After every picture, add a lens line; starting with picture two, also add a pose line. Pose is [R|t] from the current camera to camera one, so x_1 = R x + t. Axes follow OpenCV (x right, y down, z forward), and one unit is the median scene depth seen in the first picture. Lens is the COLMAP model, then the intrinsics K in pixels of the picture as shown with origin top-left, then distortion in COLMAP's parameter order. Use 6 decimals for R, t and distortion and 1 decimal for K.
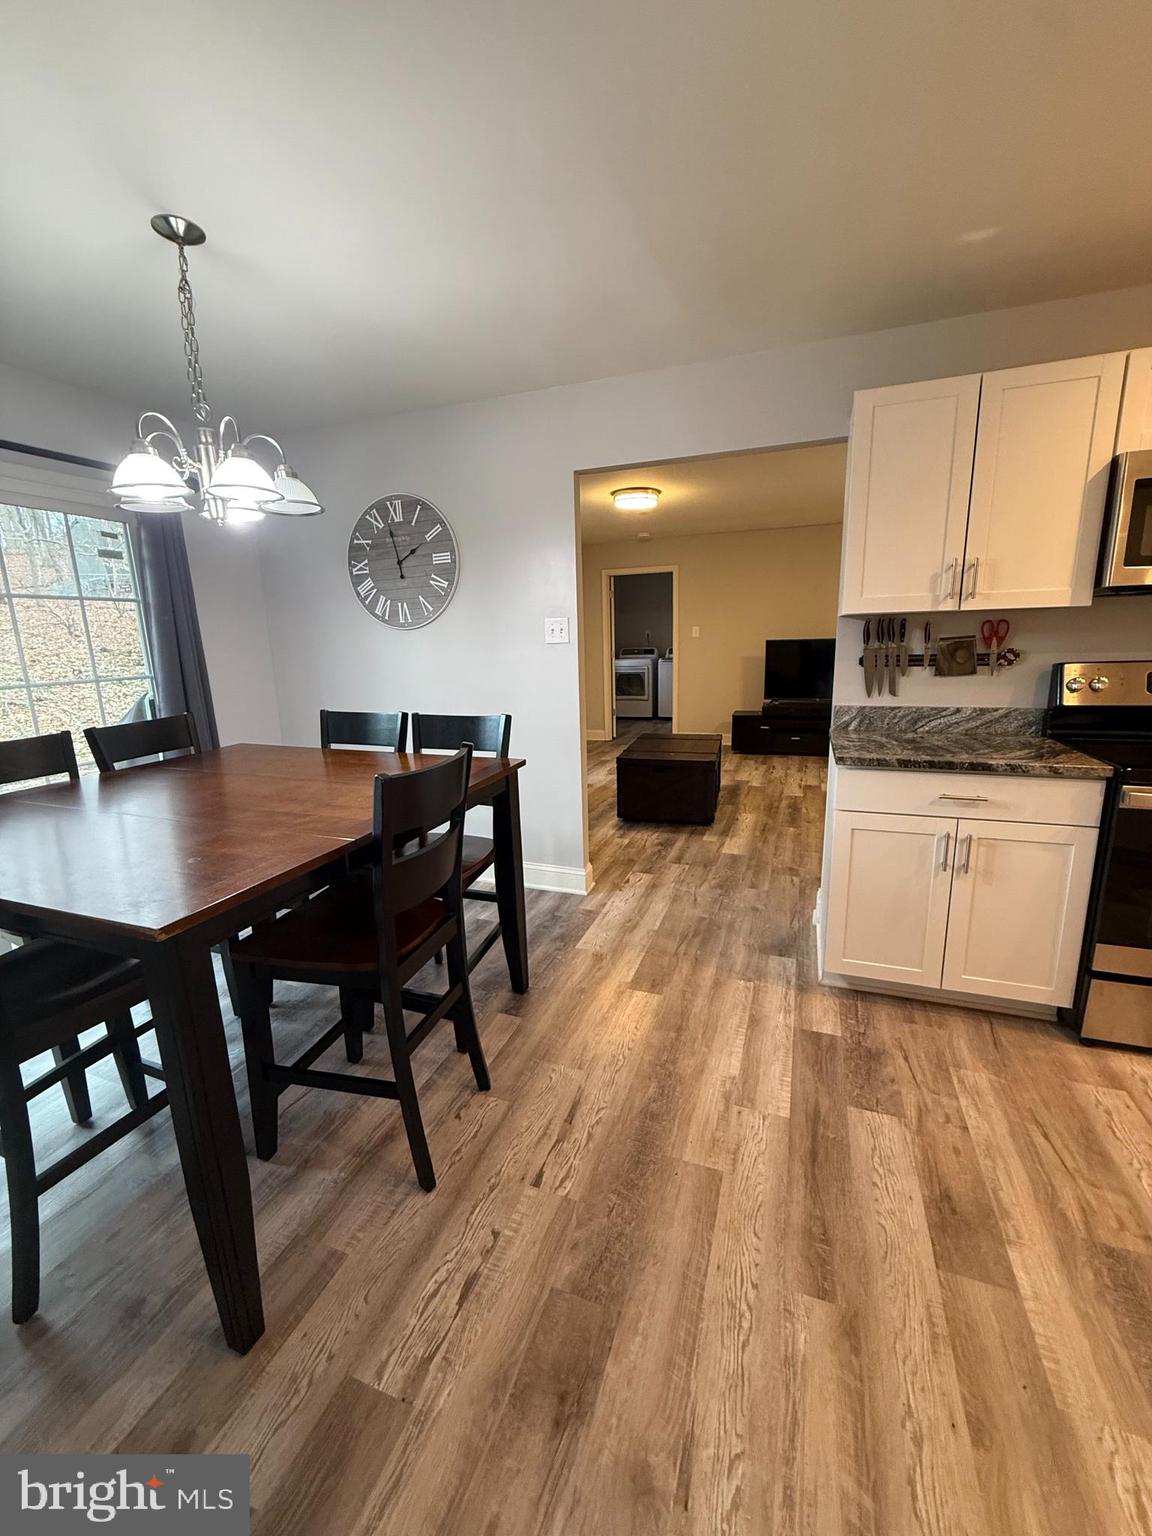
lens RADIAL K [[609.6, 0, 576.0], [0, 609.6, 768.0], [0, 0, 1]] dist [-0.002756, -0.000049]
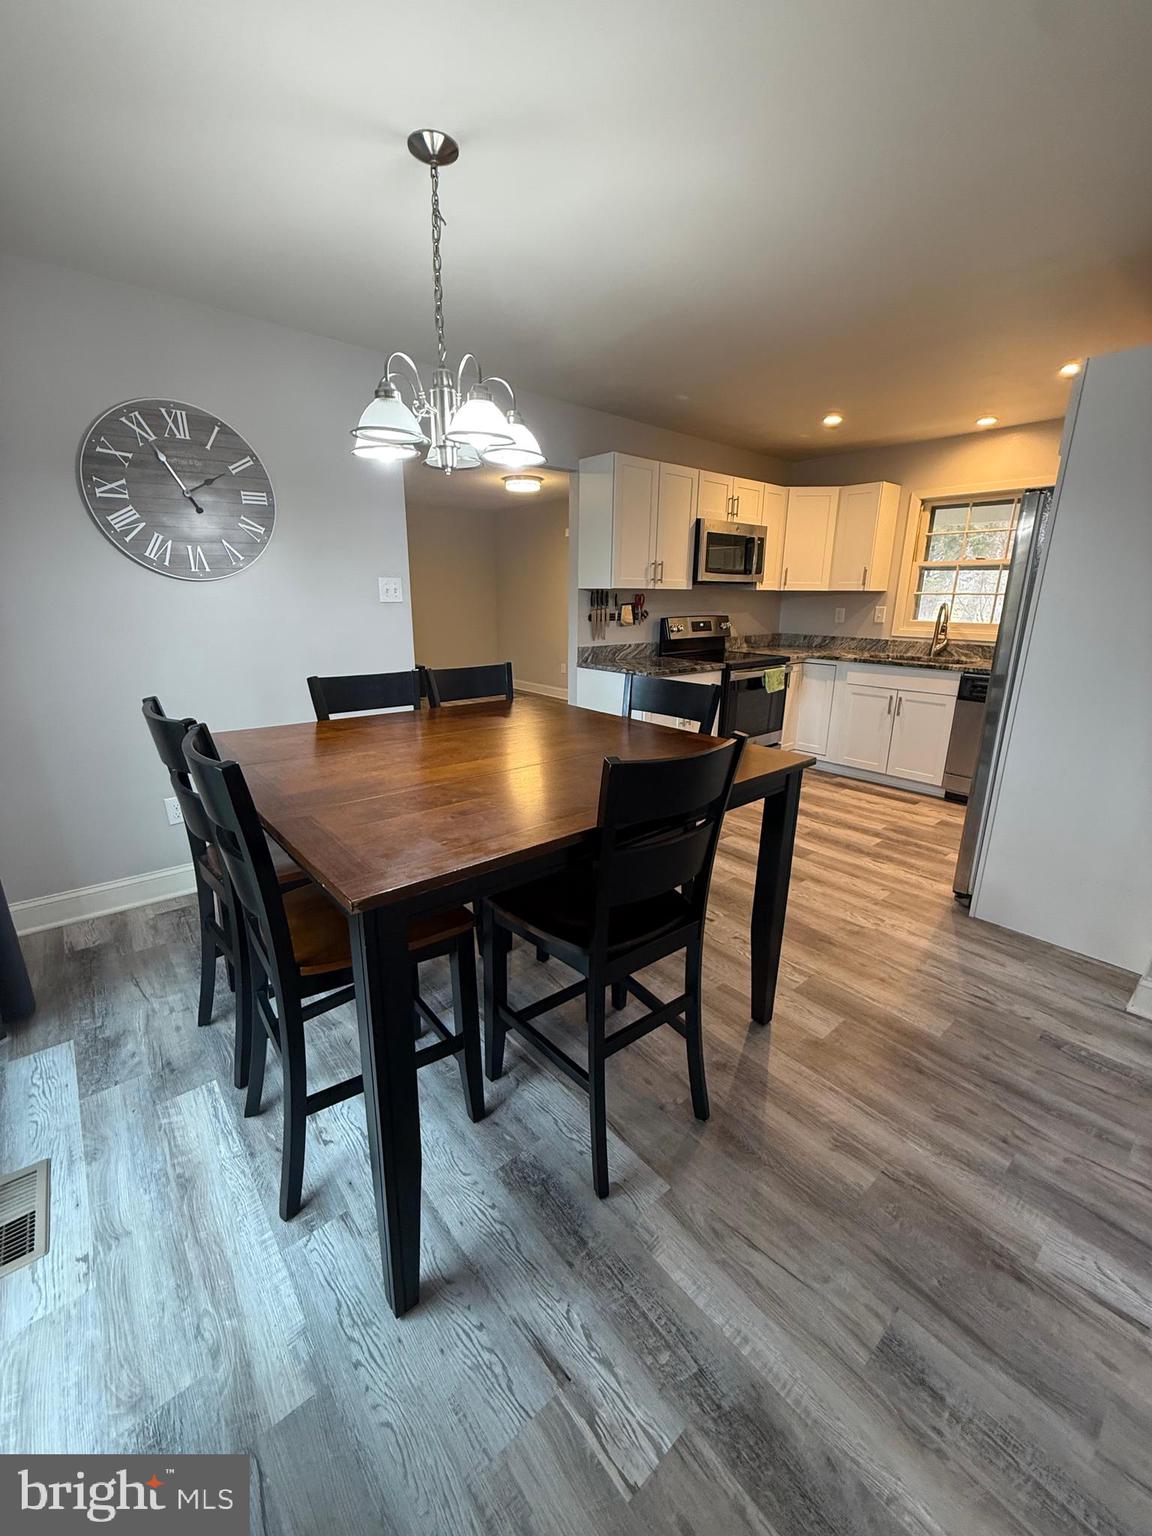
lens RADIAL K [[609.6, 0, 576.0], [0, 609.6, 768.0], [0, 0, 1]] dist [-0.002756, -0.000049]
pose [[0.484492, -0.211472, 0.848851, -1.128523], [0.163213, 0.975155, 0.149782, -0.043295], [-0.859435, 0.065976, 0.506970, 0.291304]]
